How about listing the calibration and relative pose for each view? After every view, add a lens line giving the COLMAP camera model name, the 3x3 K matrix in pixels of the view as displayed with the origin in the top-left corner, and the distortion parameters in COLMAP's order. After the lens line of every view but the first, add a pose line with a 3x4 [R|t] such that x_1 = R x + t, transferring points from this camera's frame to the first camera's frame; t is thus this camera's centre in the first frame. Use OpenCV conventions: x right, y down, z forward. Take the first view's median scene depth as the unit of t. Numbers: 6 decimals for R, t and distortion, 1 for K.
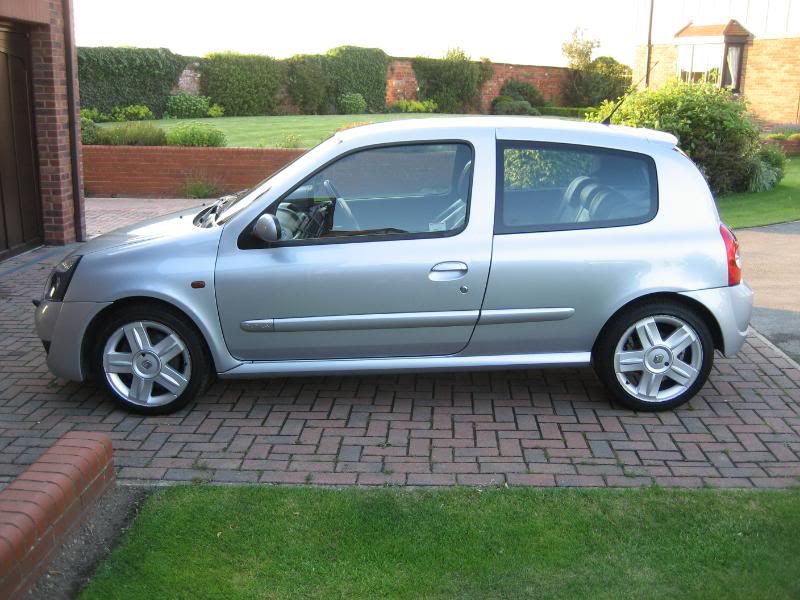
lens RADIAL K [[832.8, 0, 408.1], [0, 832.8, 295.9], [0, 0, 1]] dist [-0.135952, 0.162106]
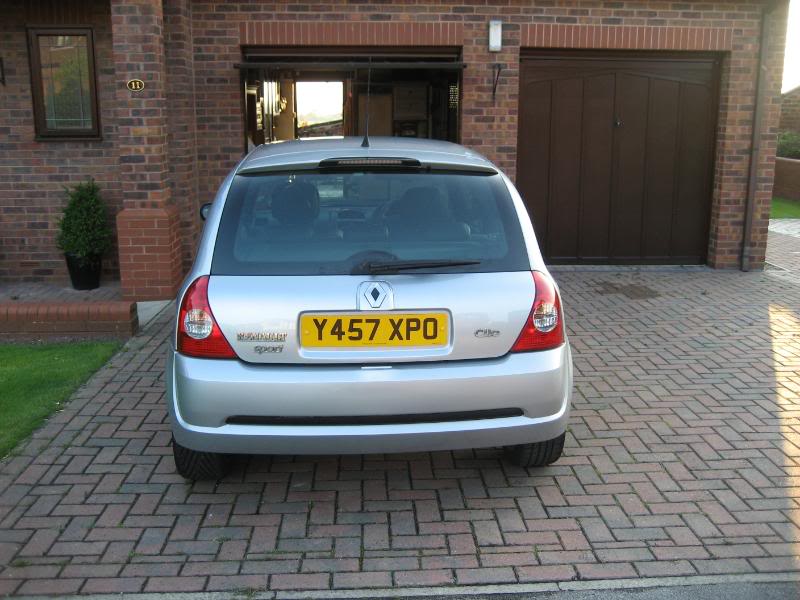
lens RADIAL K [[832.8, 0, 408.1], [0, 832.8, 295.9], [0, 0, 1]] dist [-0.135952, 0.162106]
pose [[0.097053, 0.201395, -0.974690, 1.158096], [-0.239458, 0.955272, 0.173539, -0.248756], [0.966044, 0.216555, 0.140937, 1.086253]]
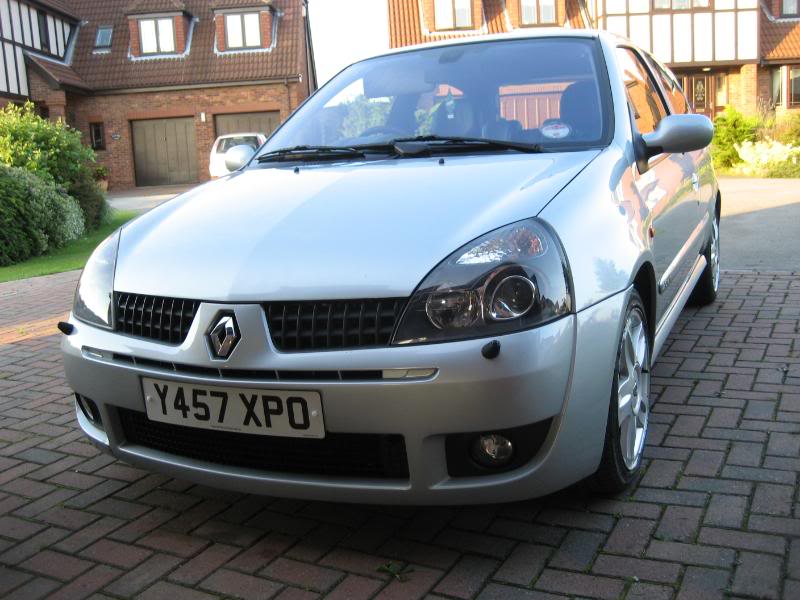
lens RADIAL K [[832.8, 0, 408.1], [0, 832.8, 295.9], [0, 0, 1]] dist [-0.135952, 0.162106]
pose [[0.426548, -0.193212, 0.883587, -0.873474], [0.274498, 0.958493, 0.077079, -0.064652], [-0.861805, 0.209665, 0.461880, 0.862064]]
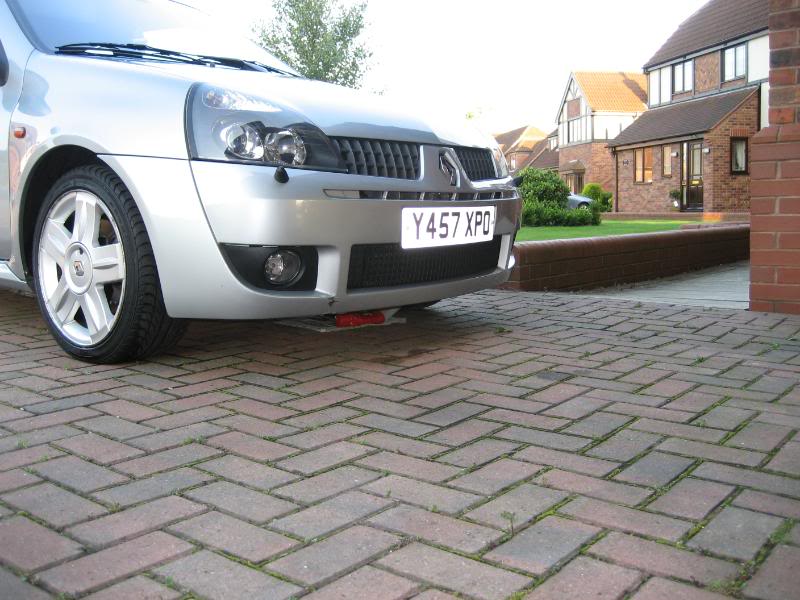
lens RADIAL K [[832.8, 0, 408.1], [0, 832.8, 295.9], [0, 0, 1]] dist [-0.135952, 0.162106]
pose [[-0.818297, -0.064845, 0.571126, -0.838922], [0.135399, 0.943910, 0.301167, -0.139146], [-0.558620, 0.323774, -0.763619, 1.719749]]
